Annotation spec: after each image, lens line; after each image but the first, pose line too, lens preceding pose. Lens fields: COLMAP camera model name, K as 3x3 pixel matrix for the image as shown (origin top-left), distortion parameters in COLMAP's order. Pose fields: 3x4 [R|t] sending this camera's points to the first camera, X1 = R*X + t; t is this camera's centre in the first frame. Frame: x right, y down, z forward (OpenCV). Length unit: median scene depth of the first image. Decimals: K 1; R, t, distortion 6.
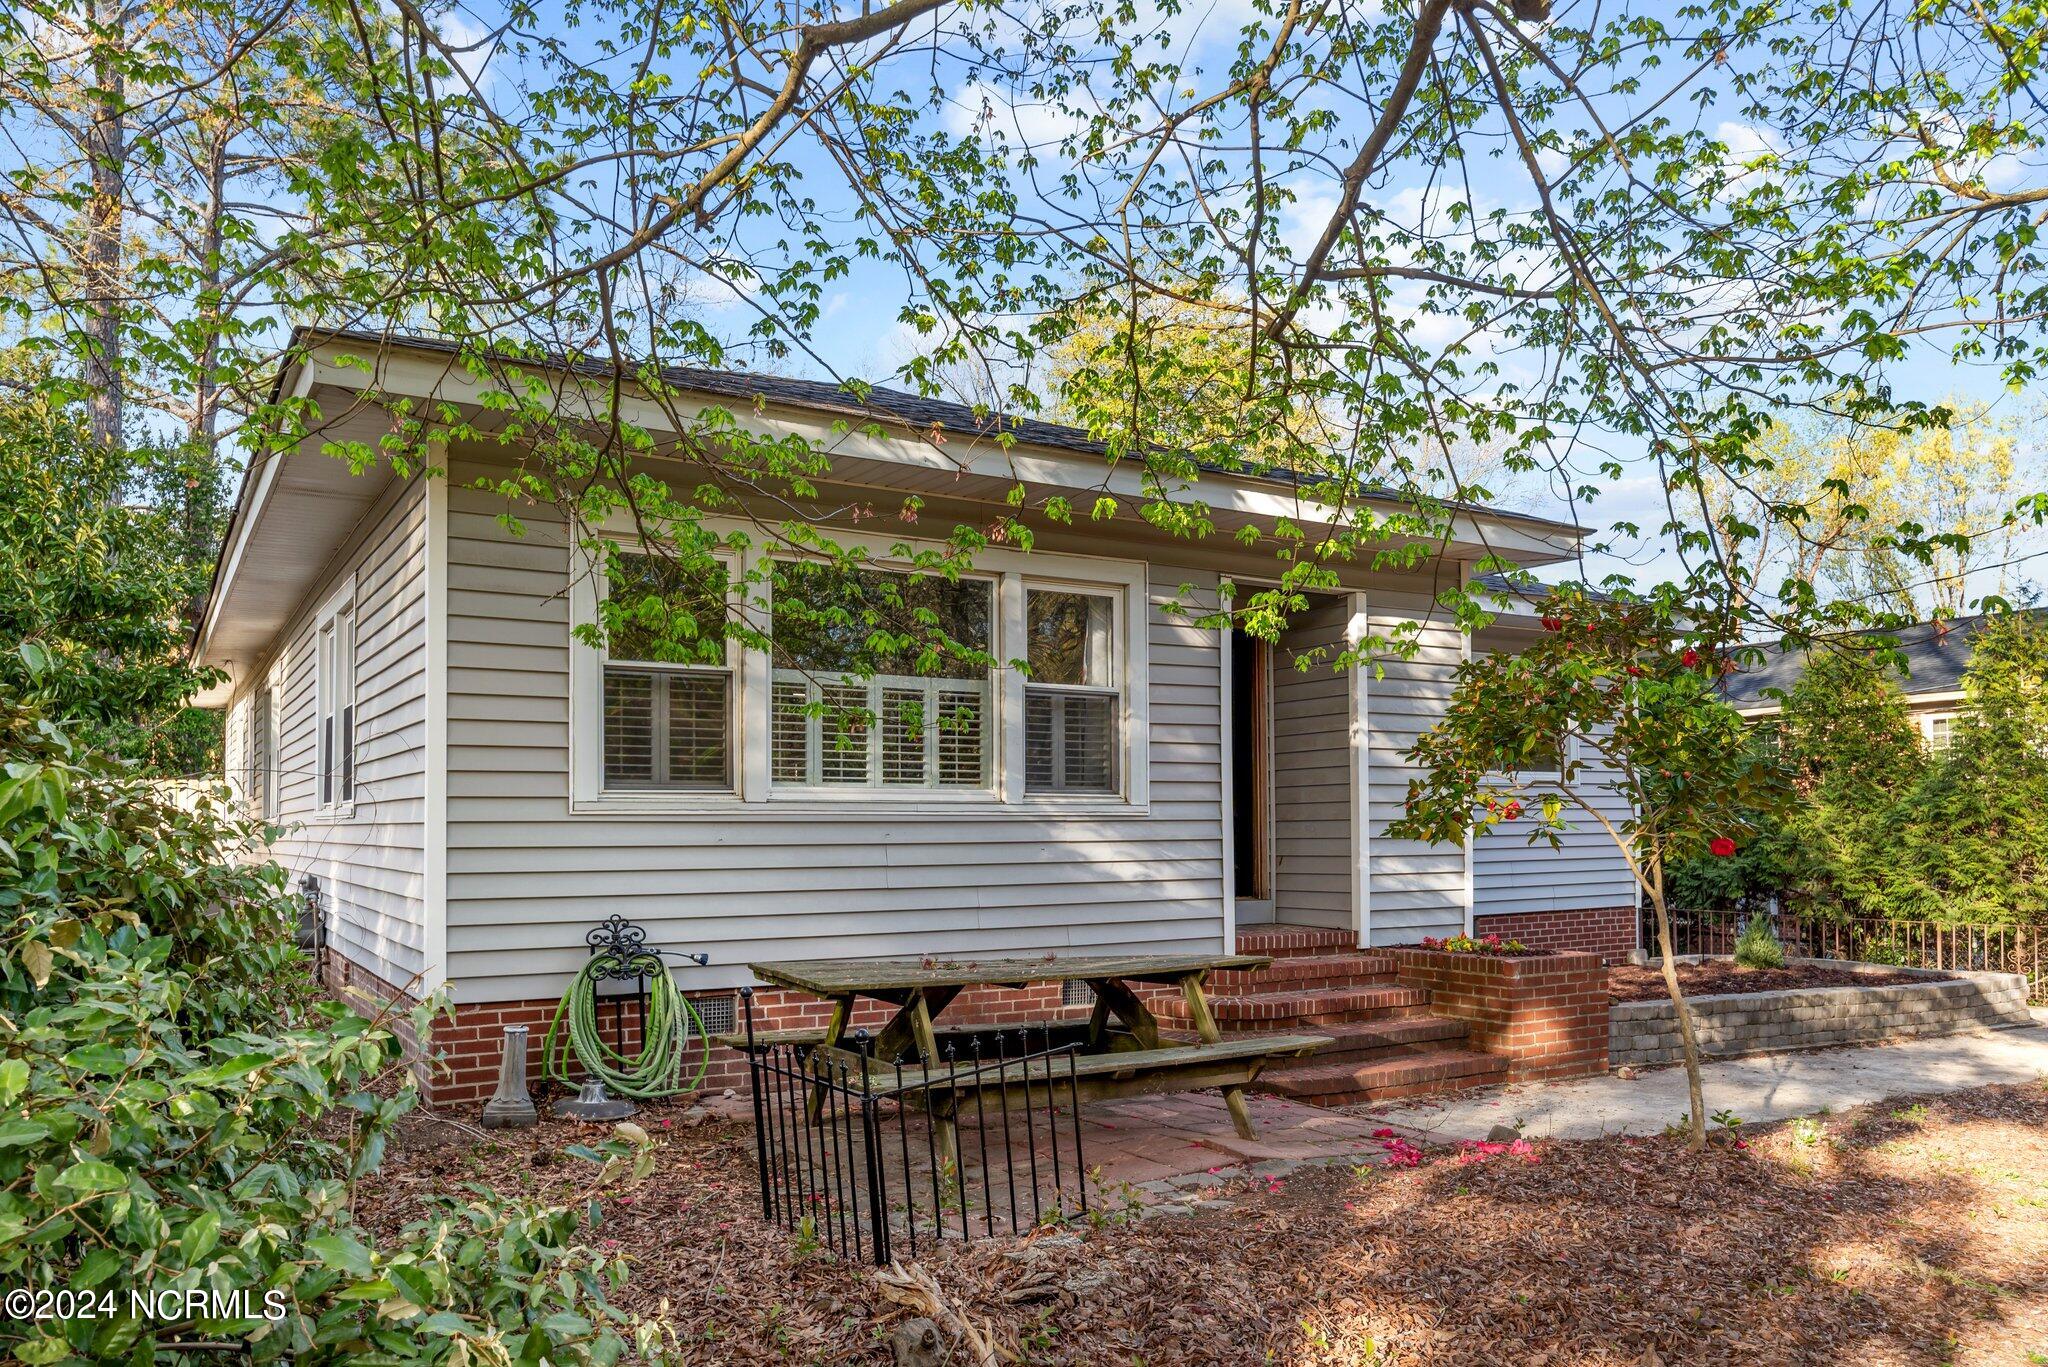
lens RADIAL K [[1463.5, 0, 1026.3], [0, 1463.5, 801.3], [0, 0, 1]] dist [0.000045, -0.000064]
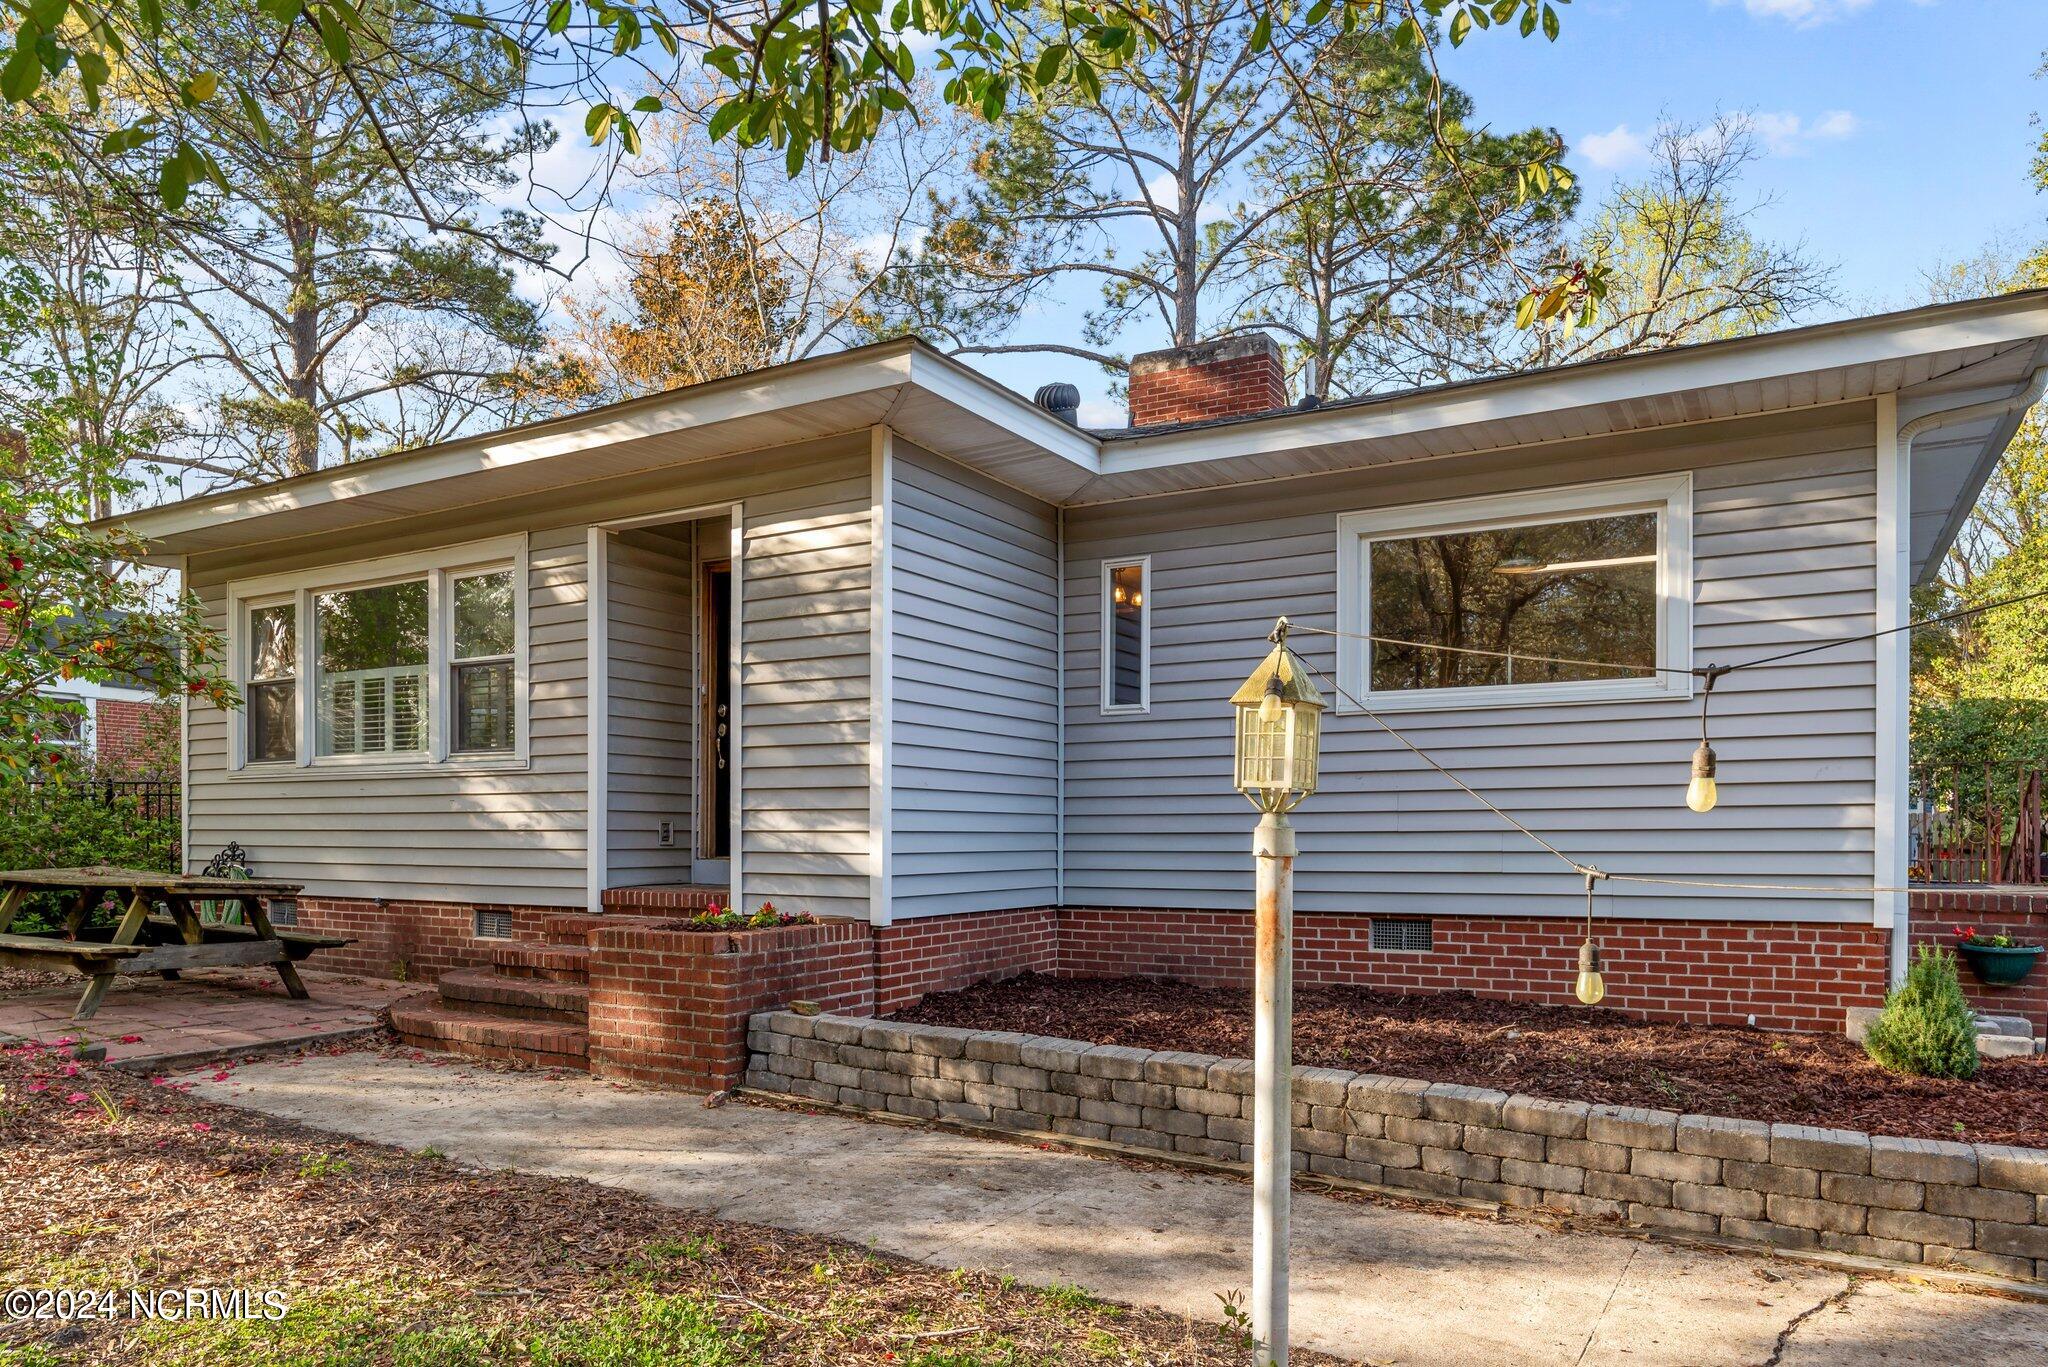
lens RADIAL K [[1330.8, 0, 1031.7], [0, 1330.8, 829.7], [0, 0, 1]] dist [-0.033399, 0.002161]
pose [[0.487323, 0.009137, -0.873174, 1.177198], [0.016451, 0.999672, 0.019642, 0.043307], [0.873067, -0.023937, 0.487013, 0.900313]]
